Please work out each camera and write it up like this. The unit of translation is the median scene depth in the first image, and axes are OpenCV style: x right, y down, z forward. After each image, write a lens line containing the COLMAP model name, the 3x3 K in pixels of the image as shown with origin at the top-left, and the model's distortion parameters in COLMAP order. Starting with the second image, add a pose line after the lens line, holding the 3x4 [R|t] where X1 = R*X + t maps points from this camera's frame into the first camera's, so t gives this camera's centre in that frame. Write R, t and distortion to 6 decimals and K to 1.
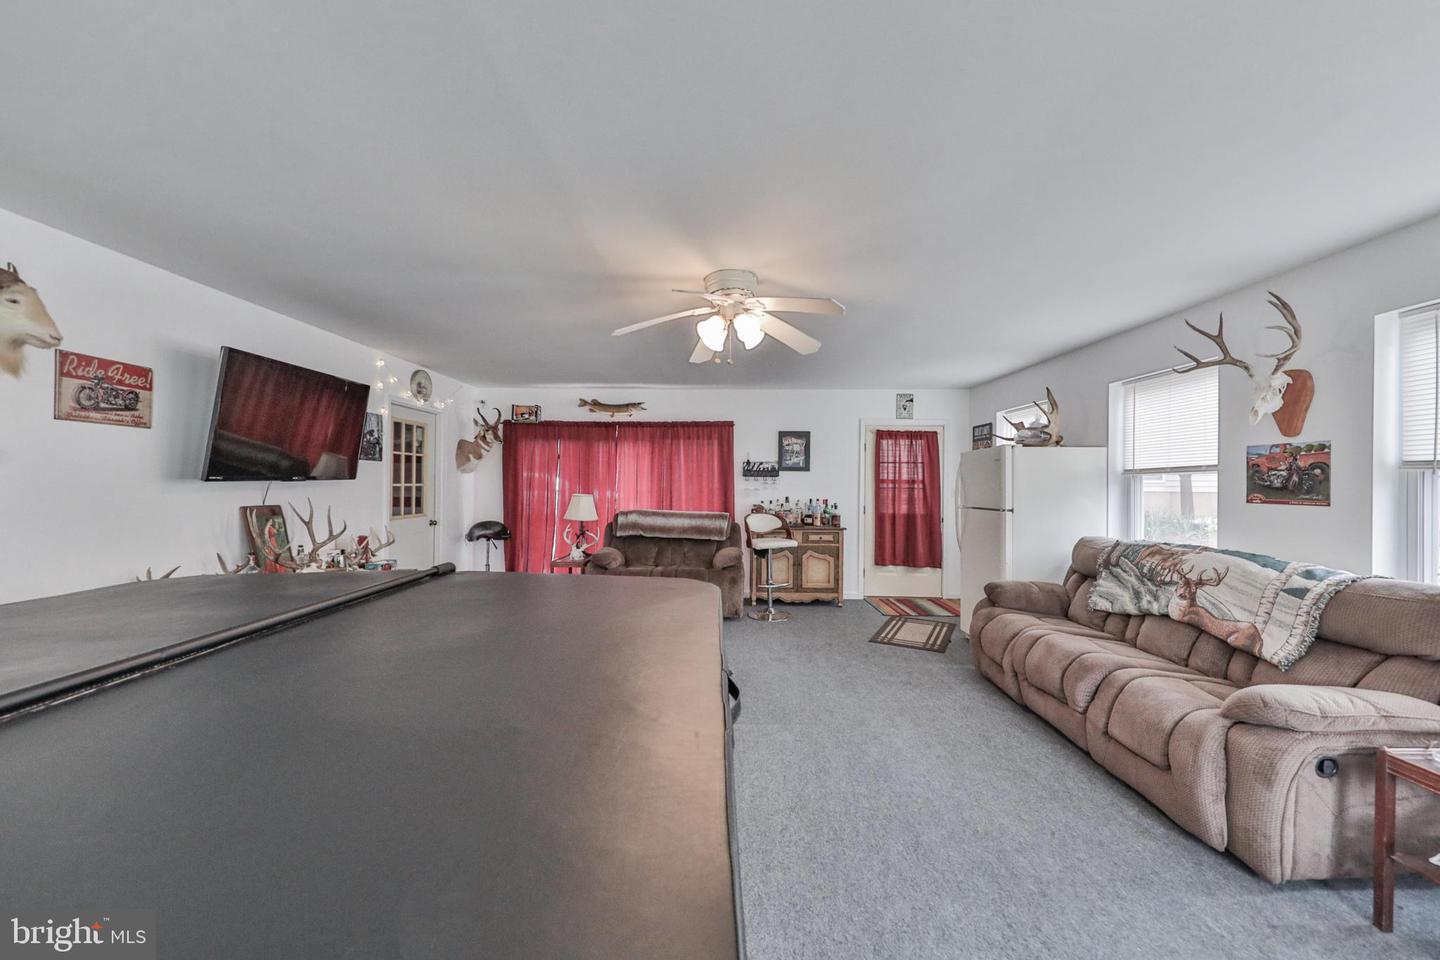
lens RADIAL K [[522.9, 0, 707.4], [0, 522.9, 478.6], [0, 0, 1]] dist [-0.000134, -0.000234]
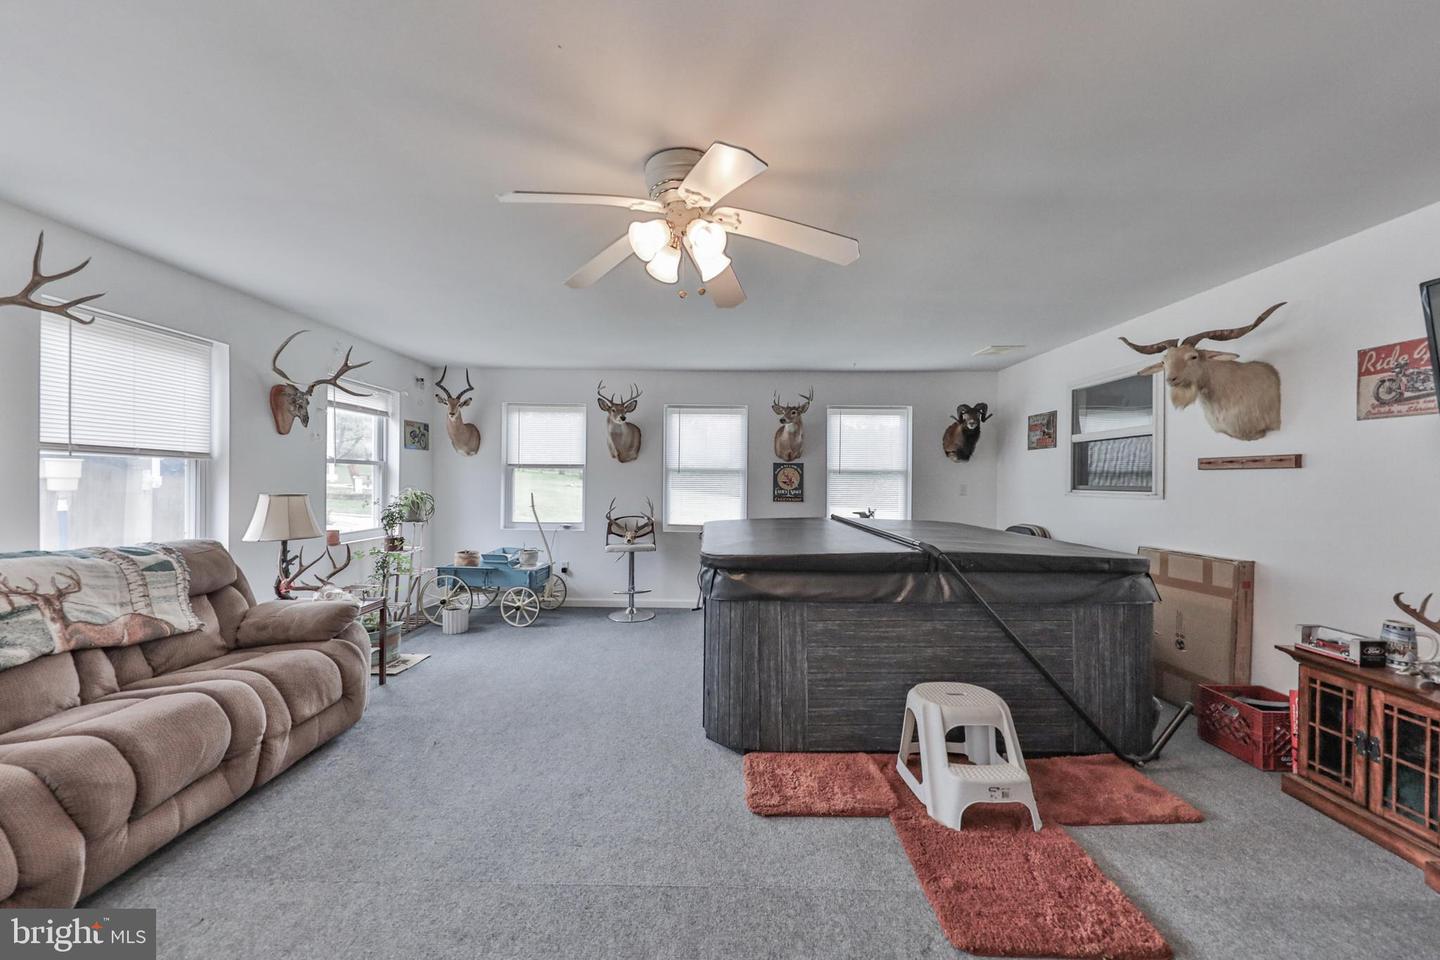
lens RADIAL K [[507.2, 0, 716.6], [0, 507.2, 479.2], [0, 0, 1]] dist [0.016249, -0.004941]
pose [[-0.999778, -0.015467, -0.014320, 0.002796], [-0.015400, 0.999870, -0.004781, 0.009918], [0.014392, -0.004560, -0.999886, 0.807313]]
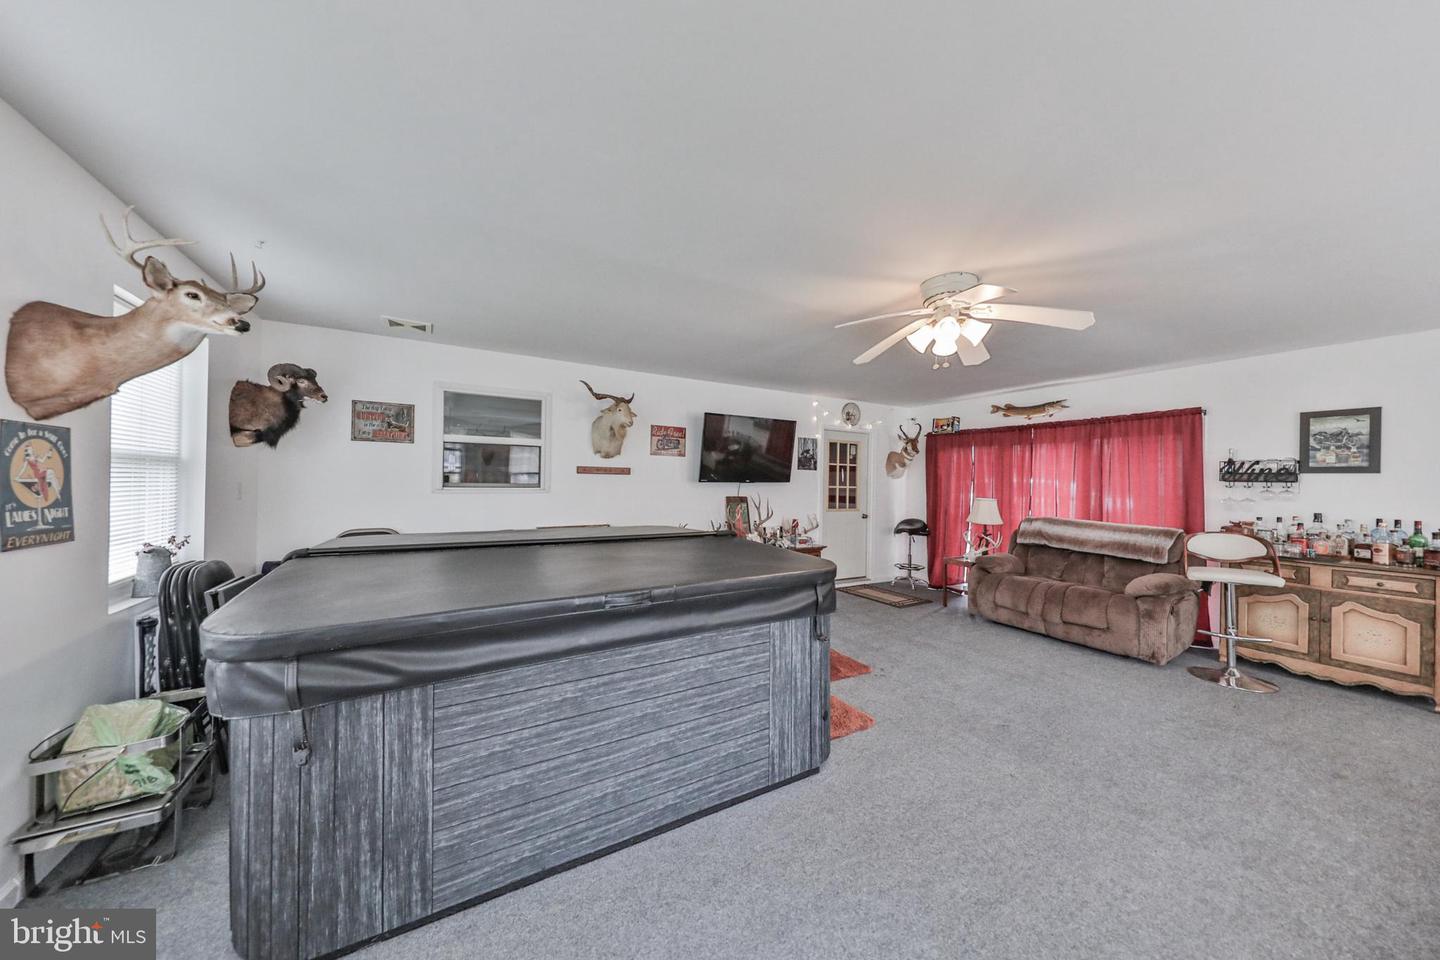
lens RADIAL K [[467.9, 0, 719.4], [0, 467.9, 479.1], [0, 0, 1]] dist [0.000585, -0.000121]
pose [[0.515905, -0.003605, -0.856638, 0.286074], [-0.008503, 0.999920, -0.009328, 0.004742], [0.856603, 0.012097, 0.515834, 0.076094]]
